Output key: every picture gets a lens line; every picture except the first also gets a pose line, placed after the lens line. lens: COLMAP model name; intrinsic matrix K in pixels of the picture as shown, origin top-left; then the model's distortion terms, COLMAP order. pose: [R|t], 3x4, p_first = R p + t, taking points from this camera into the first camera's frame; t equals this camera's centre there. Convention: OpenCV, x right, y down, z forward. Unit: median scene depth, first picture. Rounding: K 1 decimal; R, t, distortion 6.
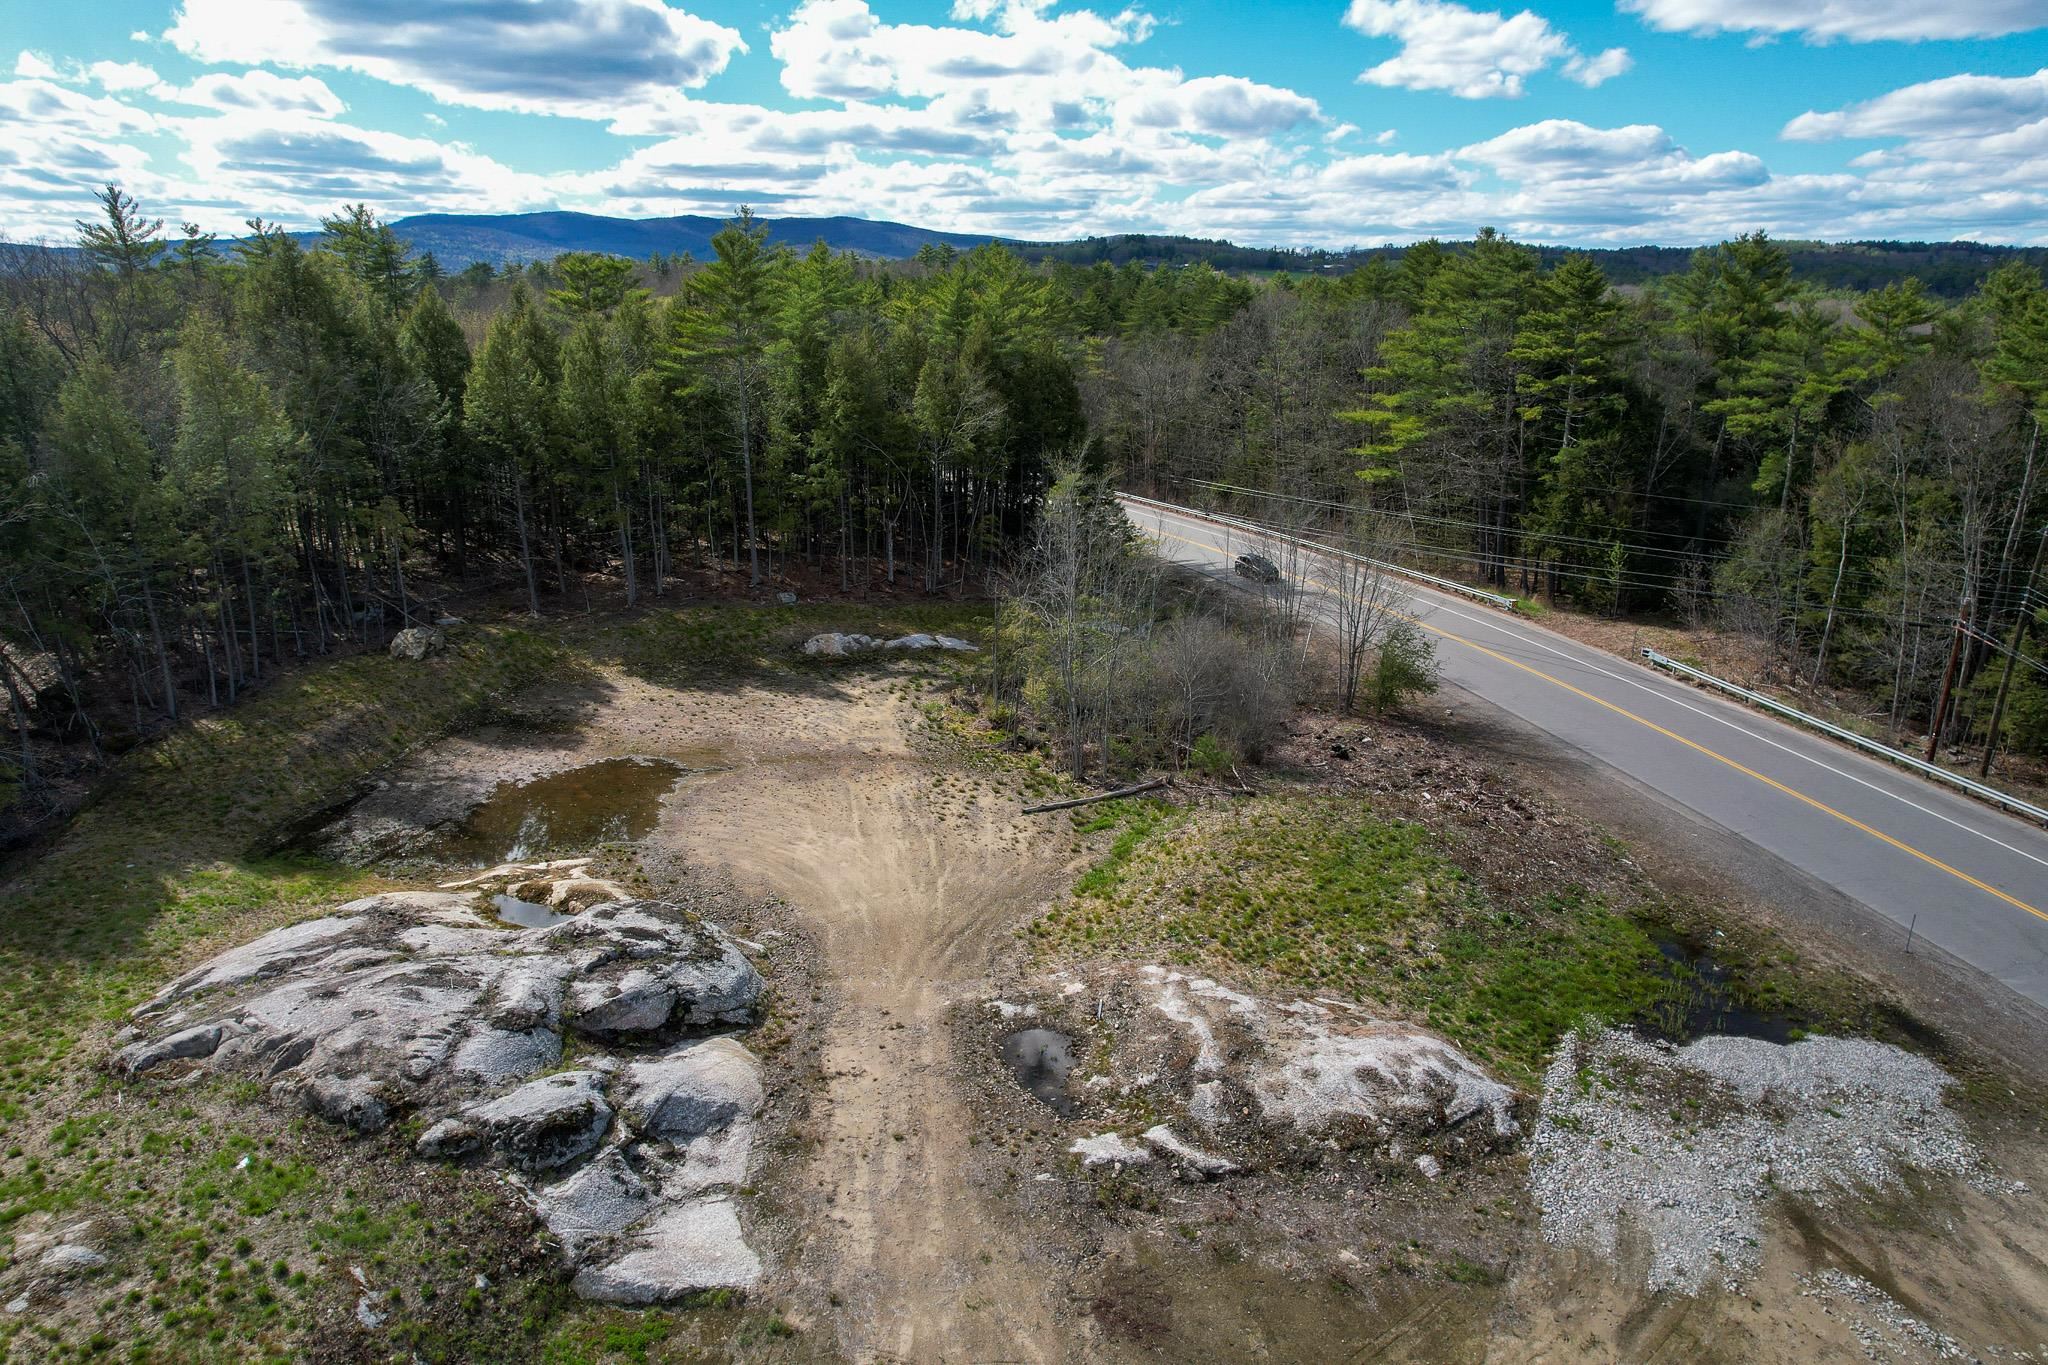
lens RADIAL K [[1305.5, 0, 1027.7], [0, 1305.5, 686.5], [0, 0, 1]] dist [-0.066783, 0.050878]
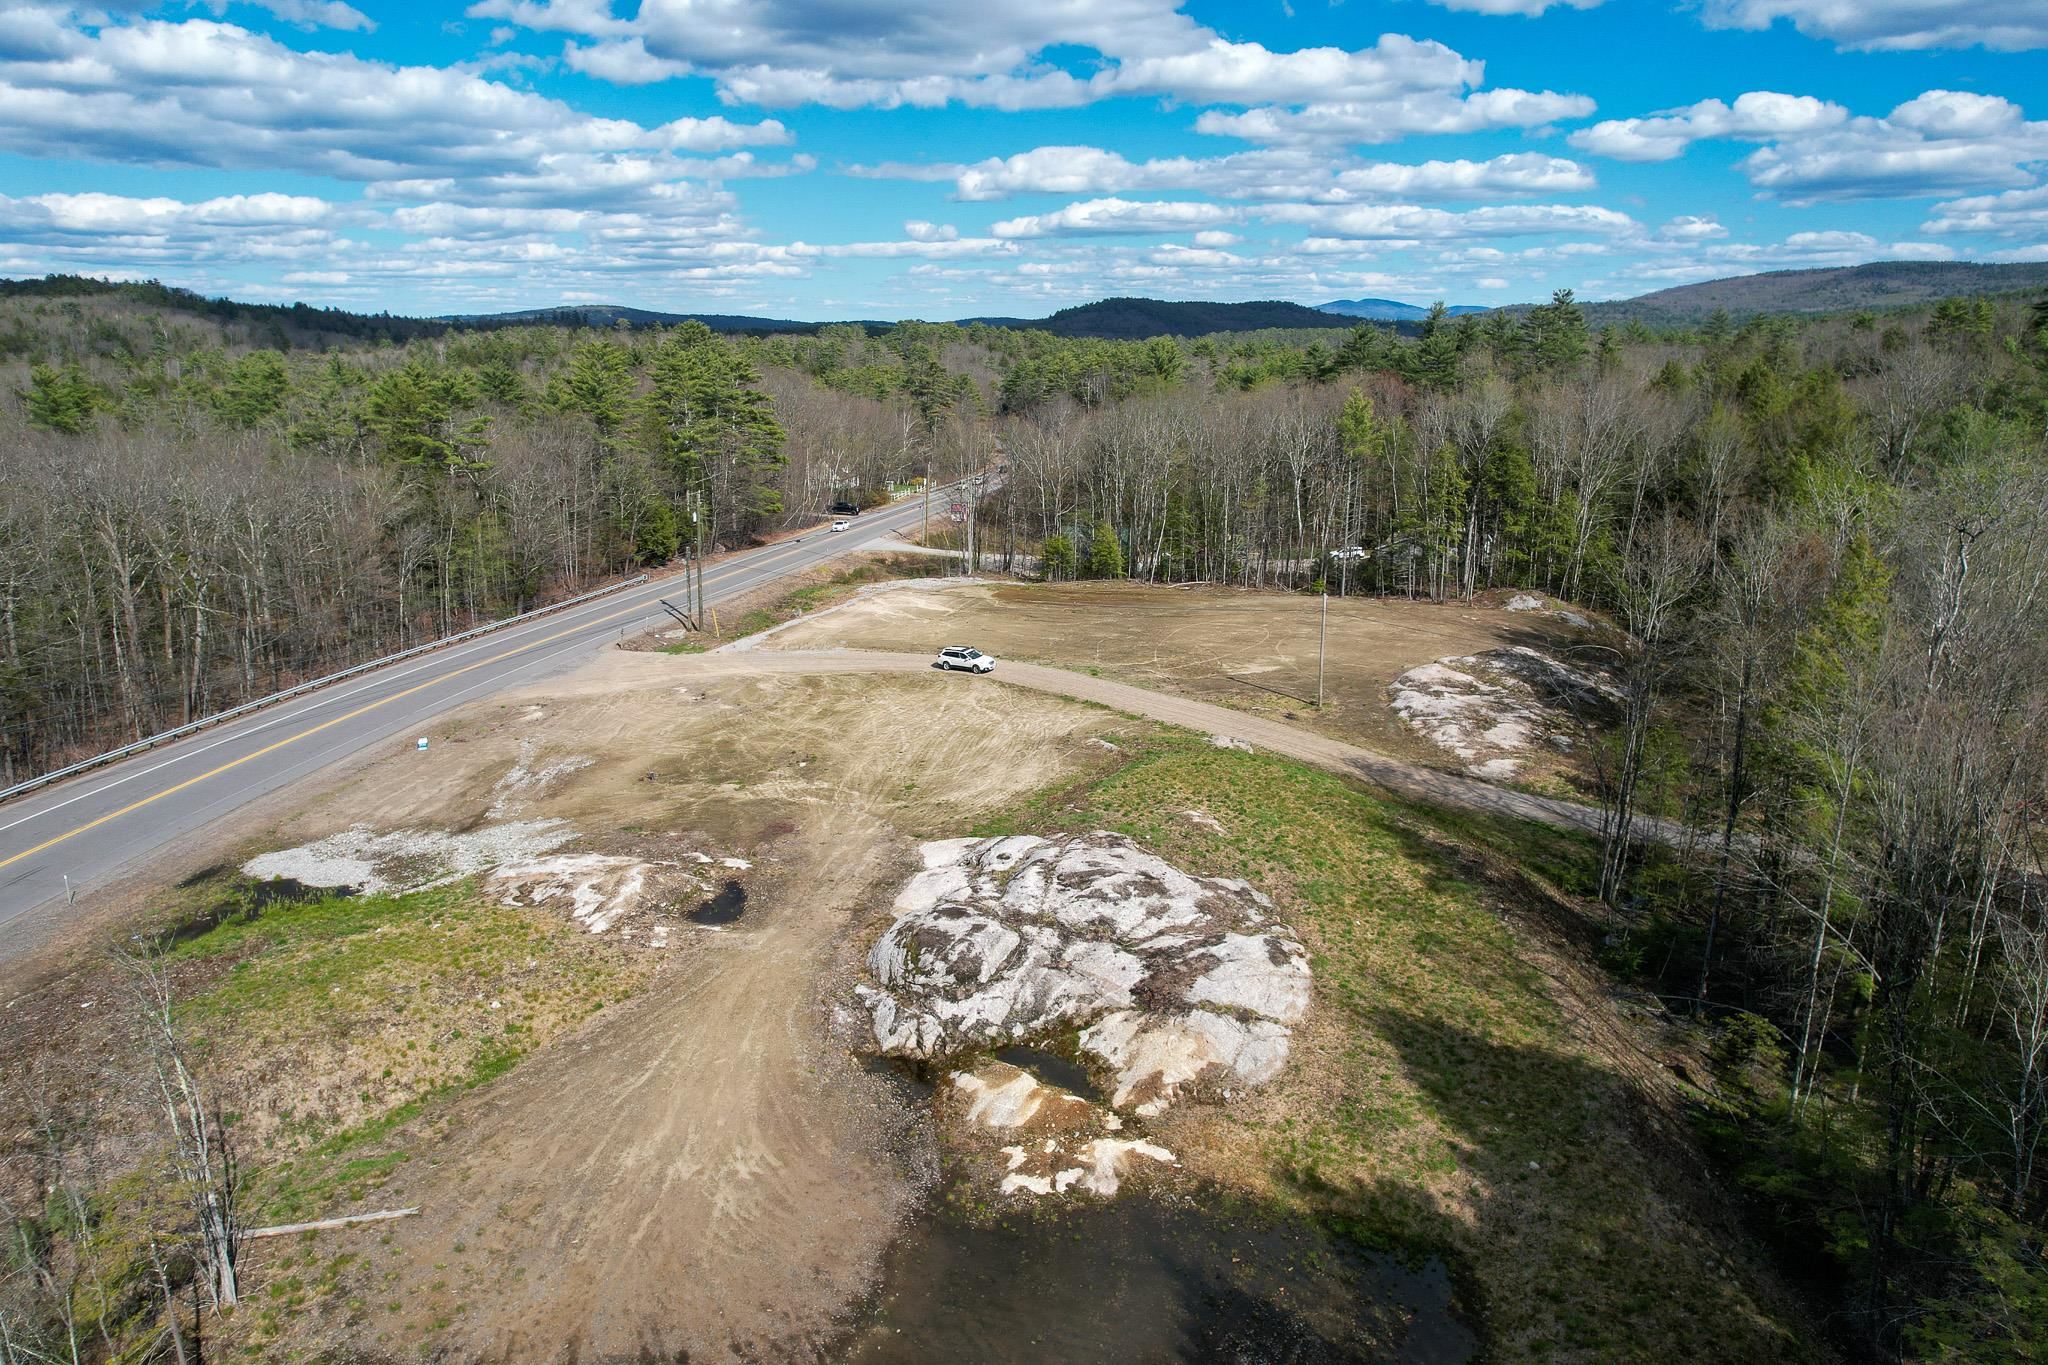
lens RADIAL K [[1305.5, 0, 1027.1], [0, 1305.5, 693.7], [0, 0, 1]] dist [-0.066783, 0.050878]
pose [[-0.963671, -0.080570, 0.254651, -0.705380], [0.069432, 0.845071, 0.530126, -0.721537], [-0.257910, 0.528548, -0.808776, 1.973337]]
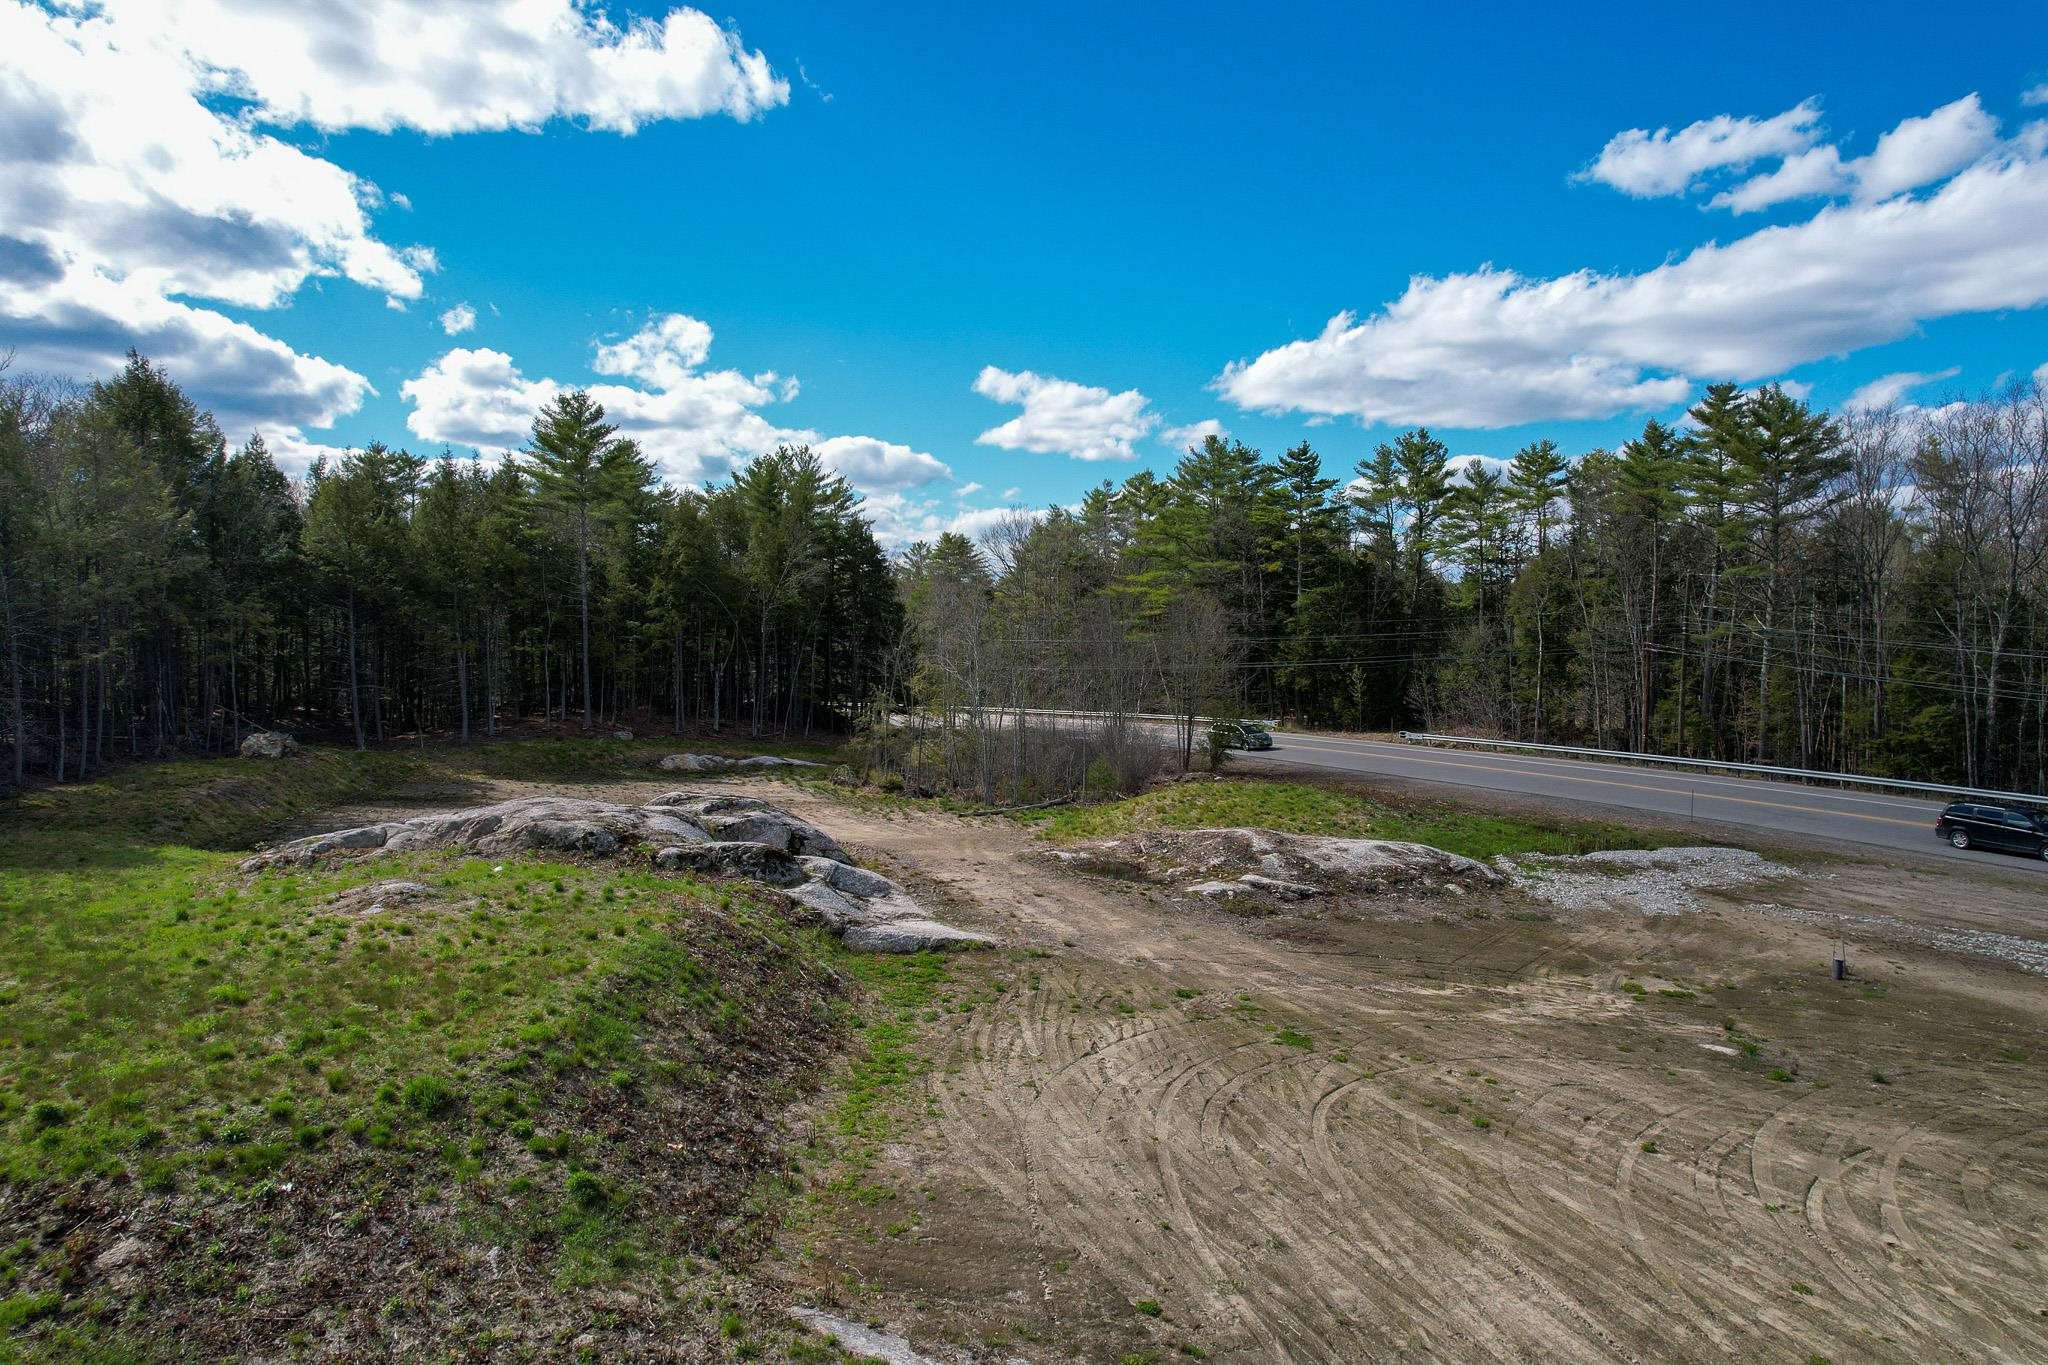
lens RADIAL K [[1305.5, 0, 1035.6], [0, 1305.5, 653.8], [0, 0, 1]] dist [-0.066783, 0.050878]
pose [[0.961213, -0.007586, 0.275704, -0.358089], [0.084013, 0.960171, -0.266482, 0.387061], [-0.262702, 0.279309, 0.923566, -0.092955]]
